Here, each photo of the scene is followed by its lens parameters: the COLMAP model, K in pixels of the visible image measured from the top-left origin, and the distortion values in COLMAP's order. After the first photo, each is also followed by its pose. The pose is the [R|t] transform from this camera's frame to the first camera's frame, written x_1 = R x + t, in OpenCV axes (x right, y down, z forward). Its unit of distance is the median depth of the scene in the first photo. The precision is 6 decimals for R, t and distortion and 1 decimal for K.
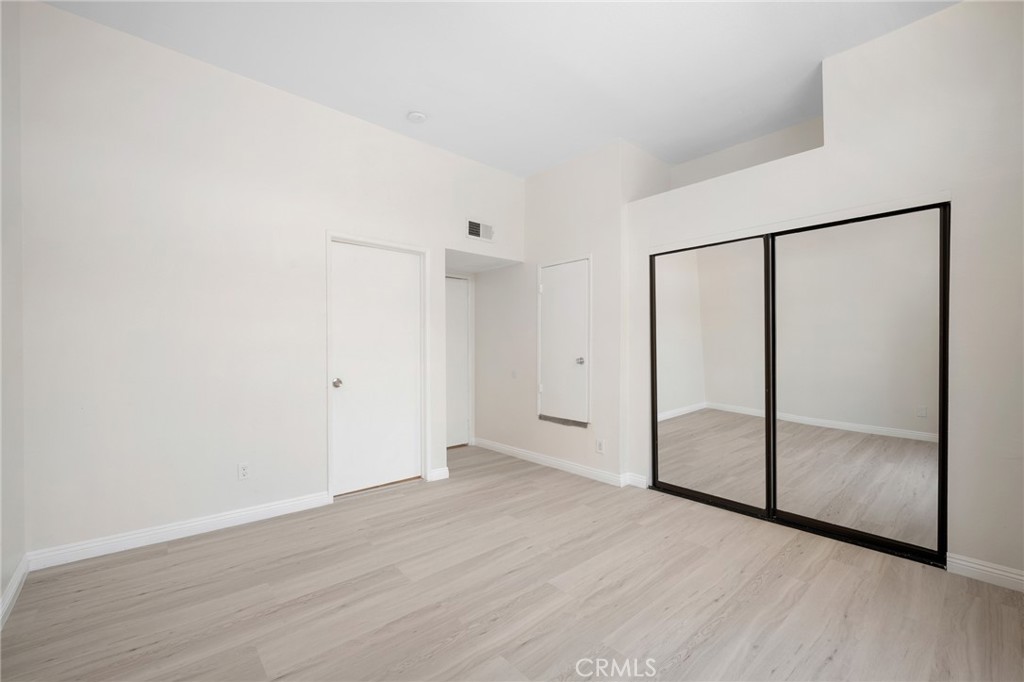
lens RADIAL K [[439.3, 0, 512.0], [0, 439.3, 341.0], [0, 0, 1]] dist [0.000719, 0.000258]
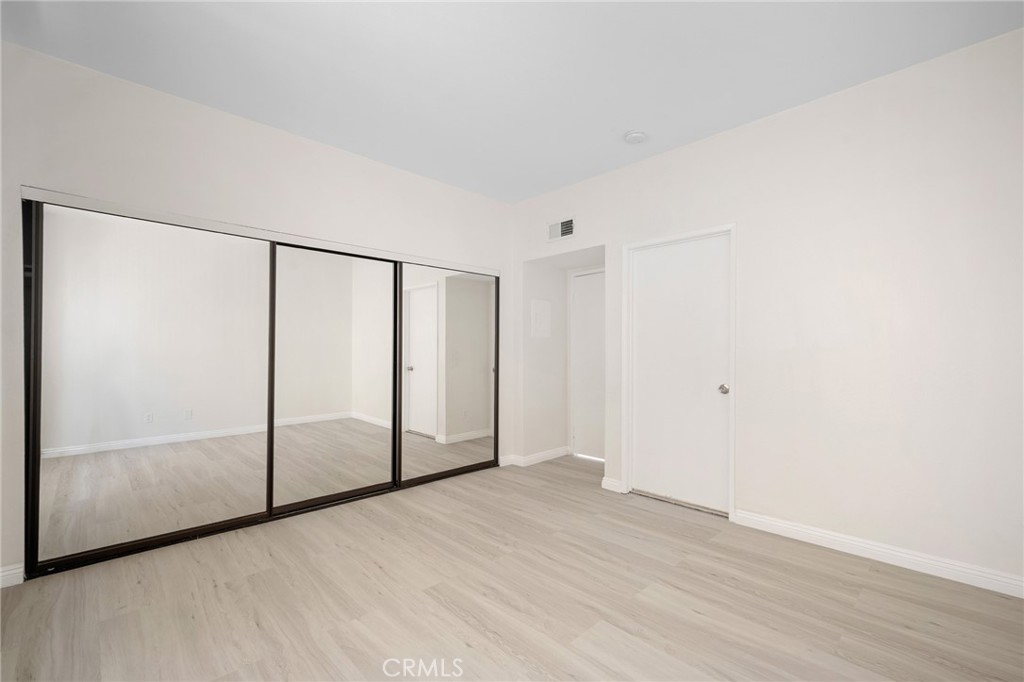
lens RADIAL K [[439.3, 0, 512.0], [0, 439.3, 341.0], [0, 0, 1]] dist [0.000719, 0.000258]
pose [[-0.039702, 0.025527, 0.998885, -0.985783], [-0.022183, 0.999405, -0.026422, 0.011450], [-0.998965, -0.023207, -0.039112, 1.020241]]
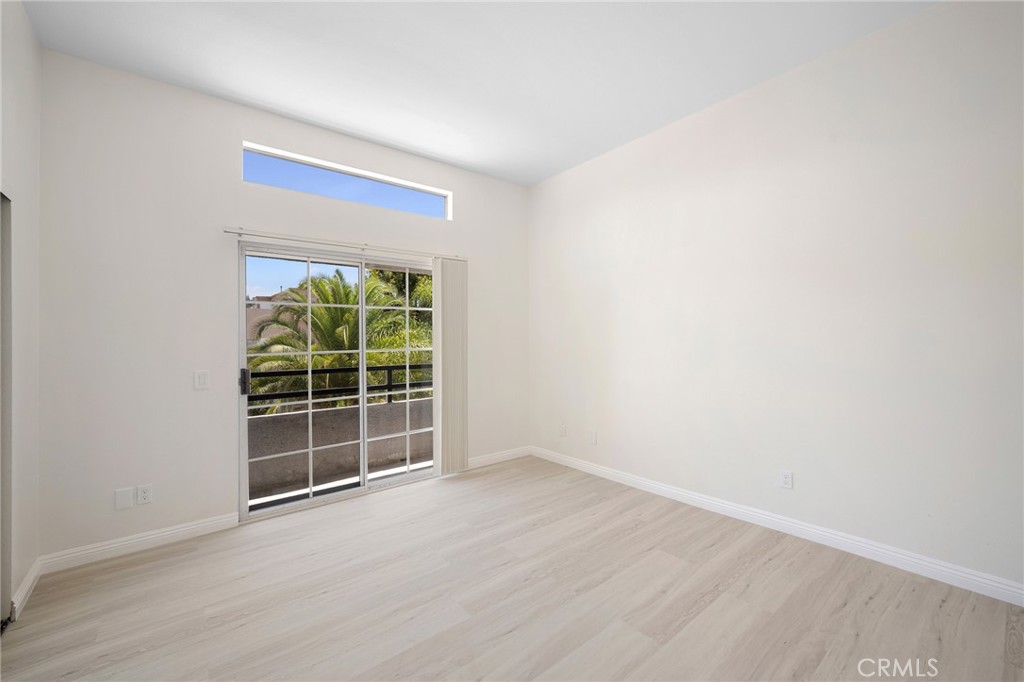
lens RADIAL K [[416.2, 0, 512.0], [0, 416.2, 341.0], [0, 0, 1]] dist [-0.000079, -0.000017]
pose [[-0.999170, 0.008493, 0.039836, -0.040458], [0.008056, 0.999906, -0.011115, -0.016069], [-0.039927, -0.010785, -0.999144, 1.700136]]
